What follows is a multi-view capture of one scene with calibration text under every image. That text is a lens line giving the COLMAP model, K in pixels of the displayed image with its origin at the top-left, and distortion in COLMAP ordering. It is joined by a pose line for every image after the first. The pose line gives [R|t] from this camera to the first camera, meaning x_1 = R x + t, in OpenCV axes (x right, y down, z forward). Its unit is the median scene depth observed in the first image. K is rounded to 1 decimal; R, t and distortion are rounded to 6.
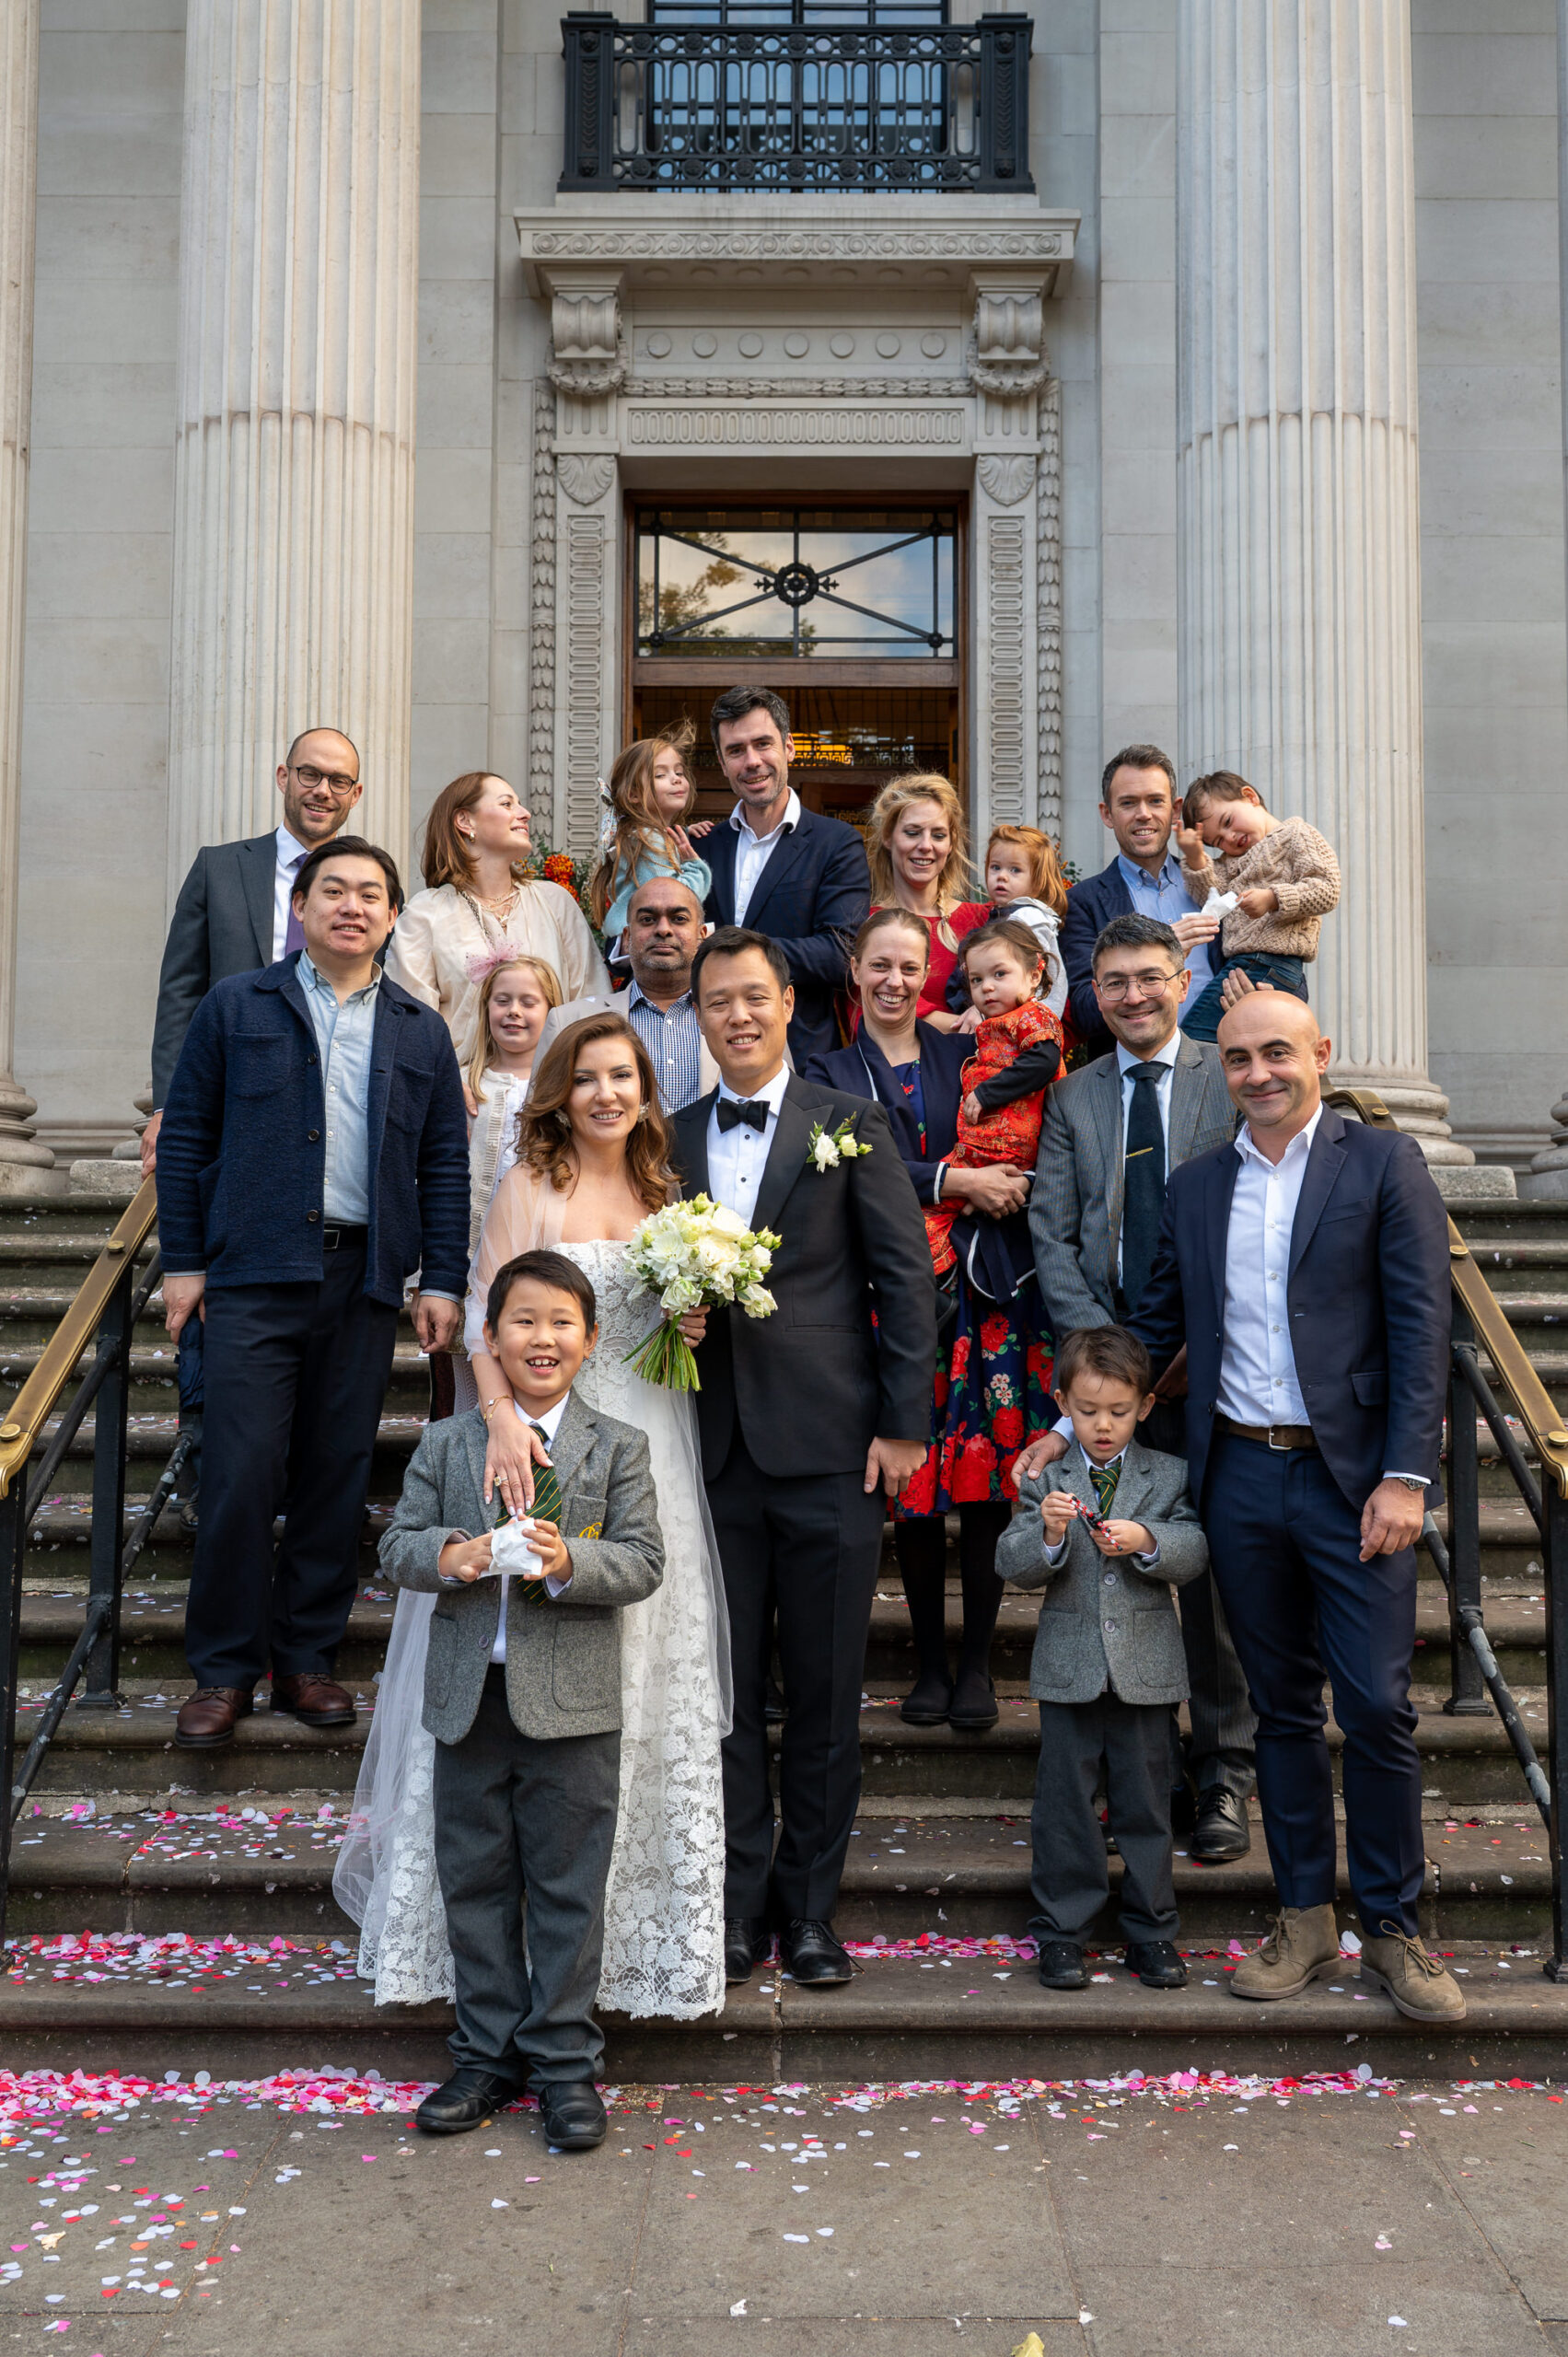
lens RADIAL K [[2317.8, 0, 784.0], [0, 2317.8, 1175.1], [0, 0, 1]] dist [0.024453, 0.000000]
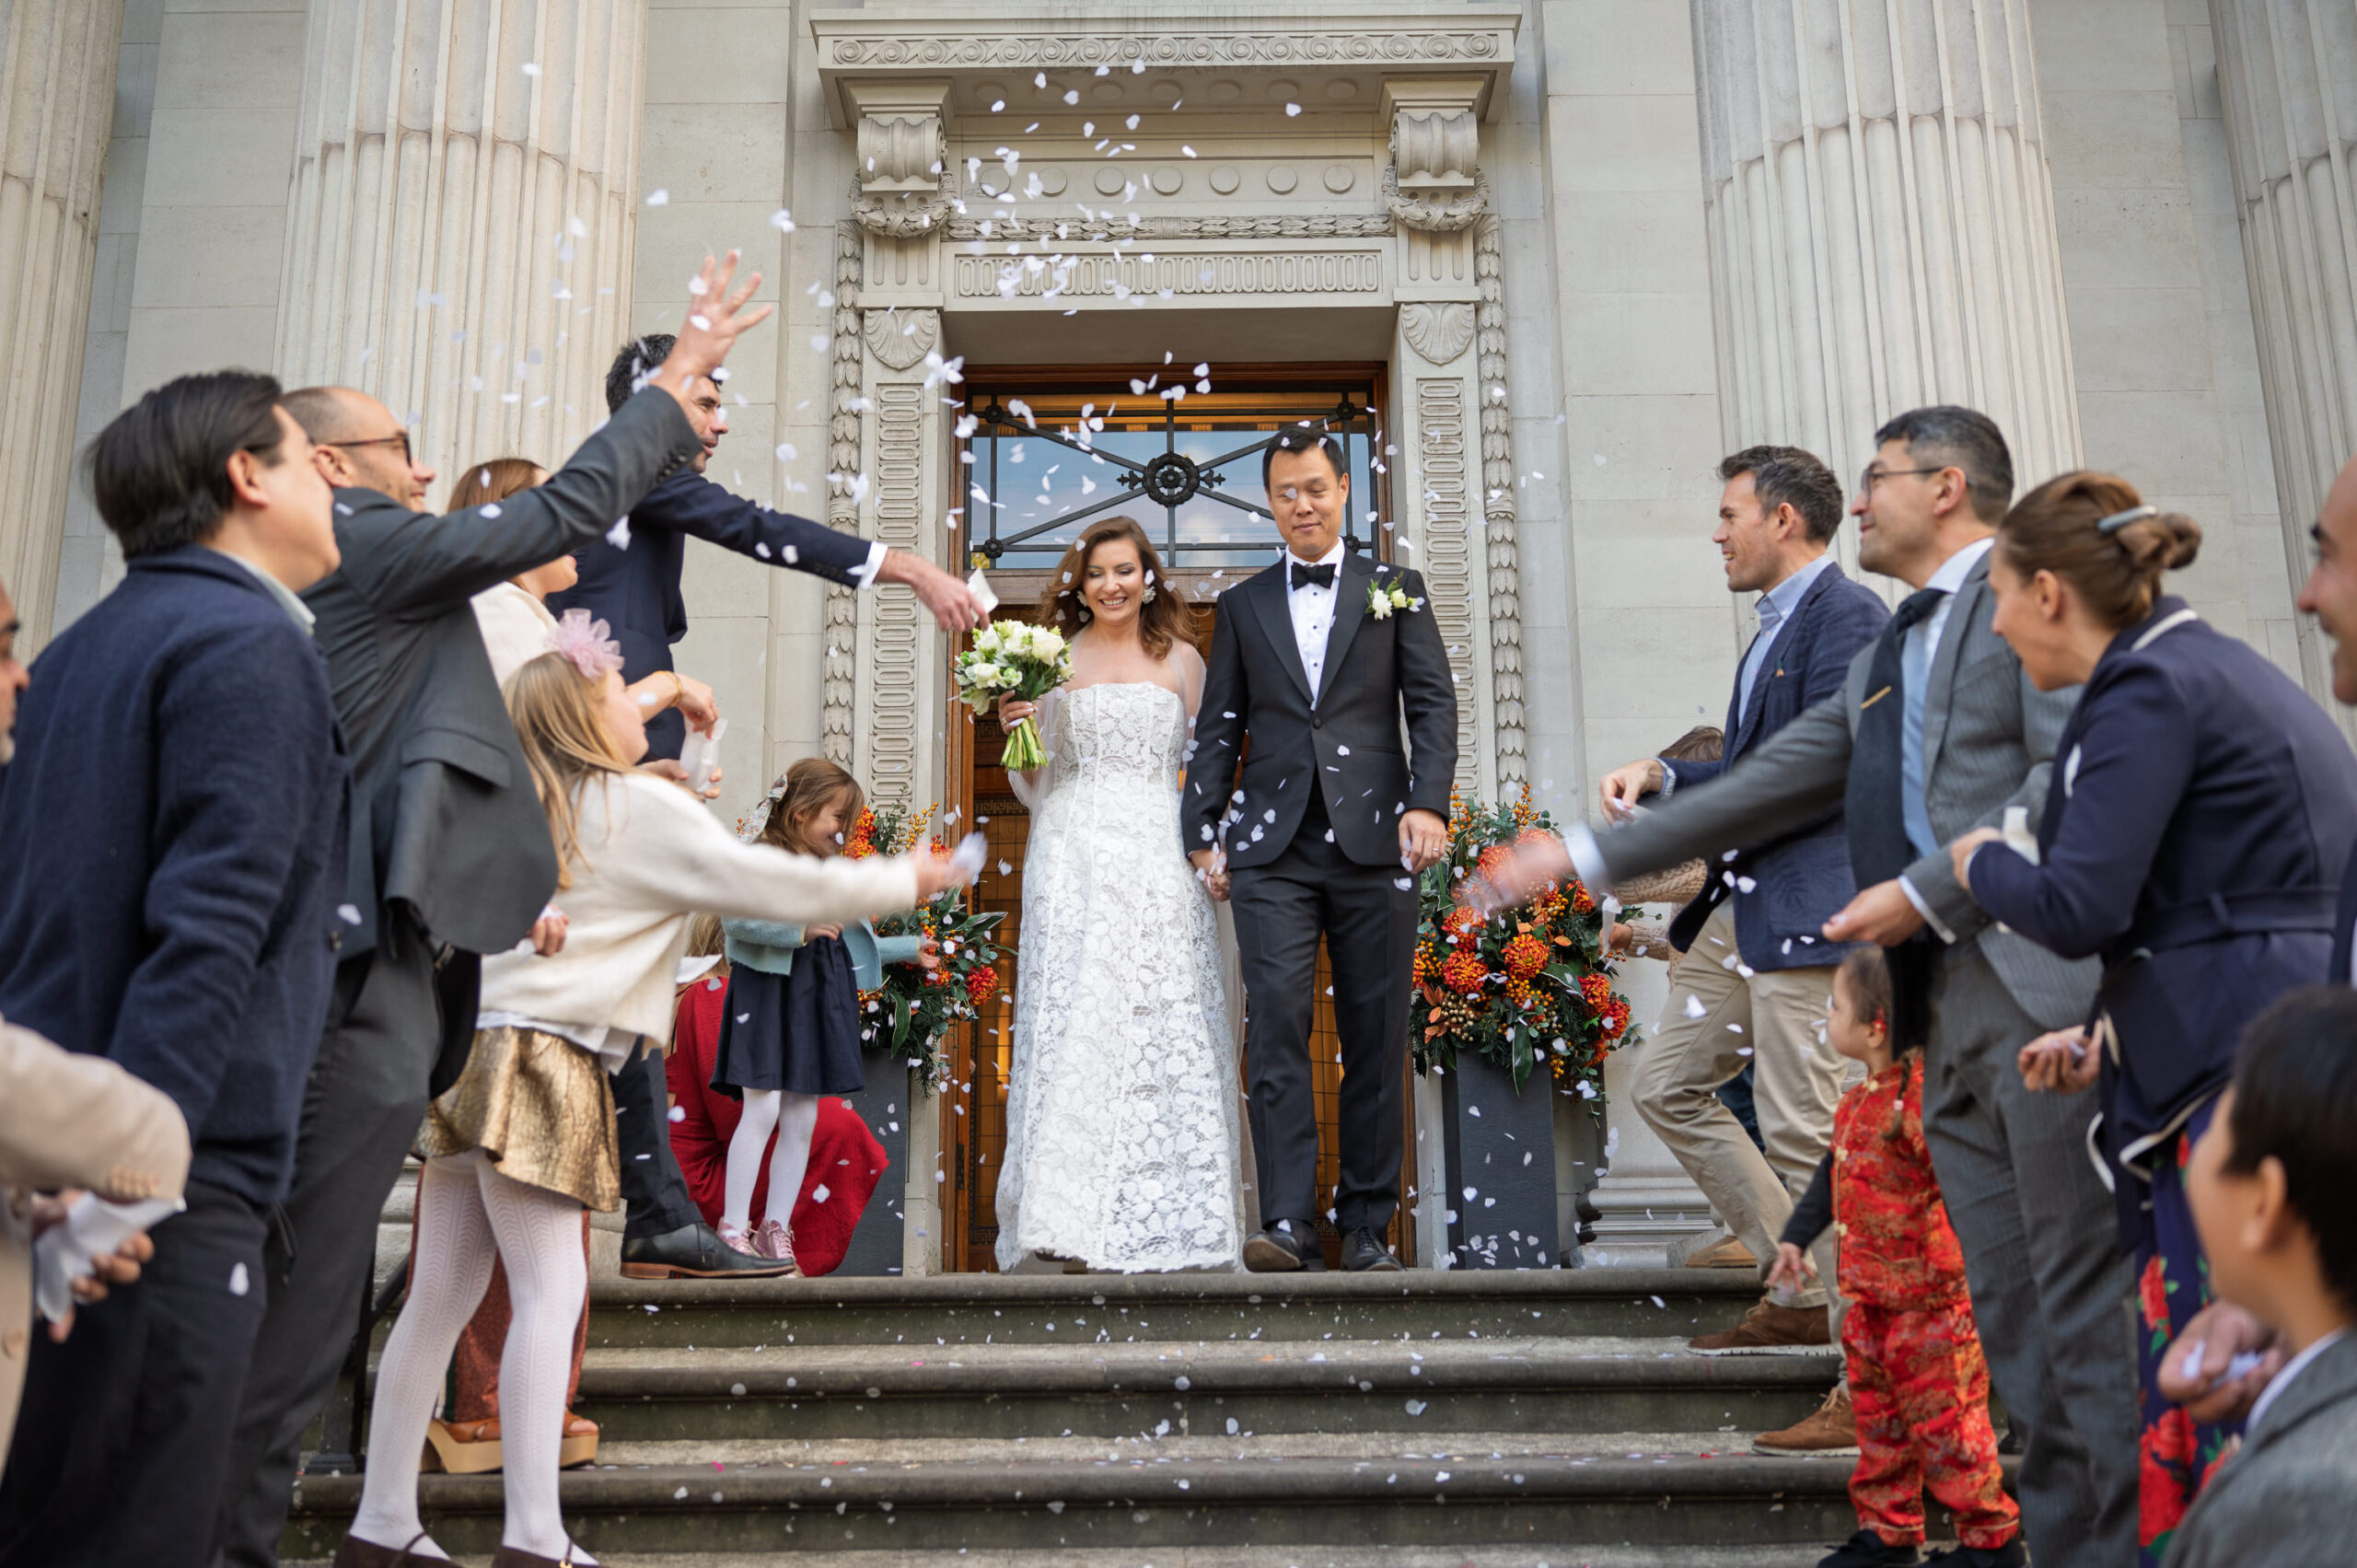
lens RADIAL K [[2317.8, 0, 1176.2], [0, 2317.8, 780.2], [0, 0, 1]] dist [0.024453, 0.000000]
pose [[0.999862, -0.013168, 0.010174, -0.002389], [0.014938, 0.979680, -0.200011, 0.003167], [-0.007334, 0.200135, 0.979741, 0.266462]]
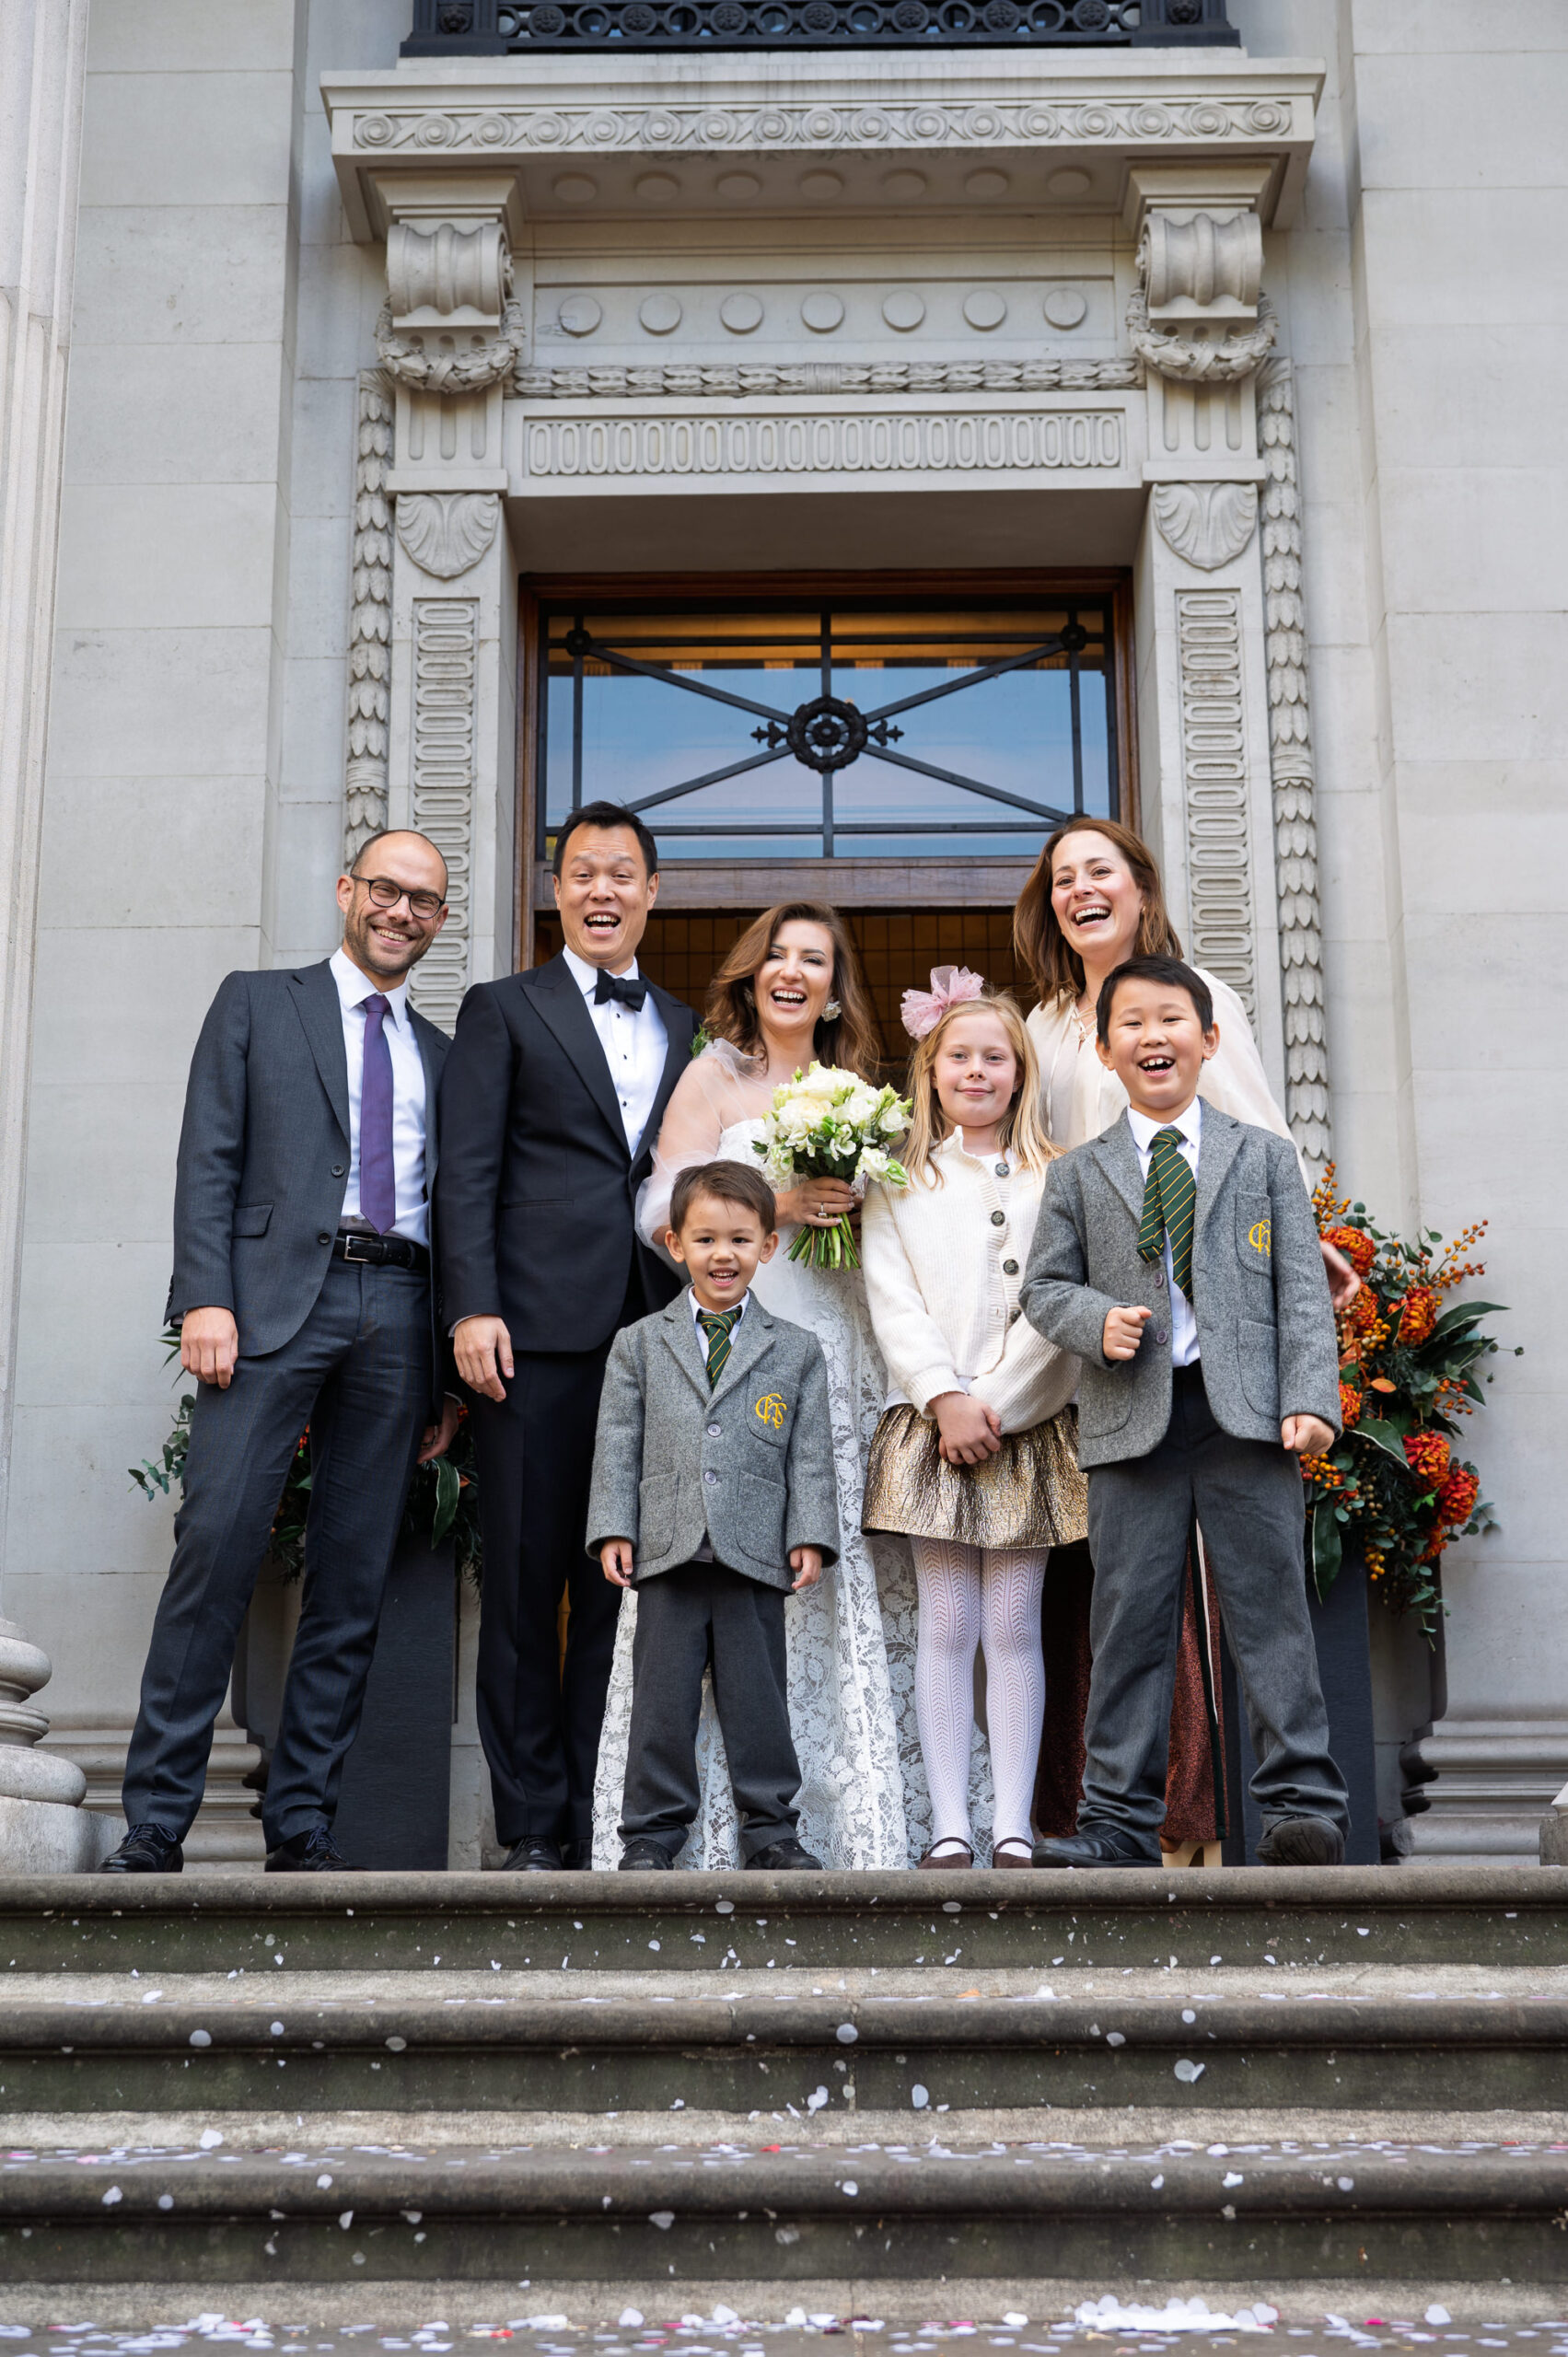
lens RADIAL K [[3166.8, 0, 777.0], [0, 3166.8, 1172.1], [0, 0, 1]] dist [0.018962, 0.000000]
pose [[0.999908, -0.011837, -0.006655, -0.003122], [0.010296, 0.980385, -0.196825, -0.000668], [0.008854, 0.196738, 0.980416, 0.290241]]
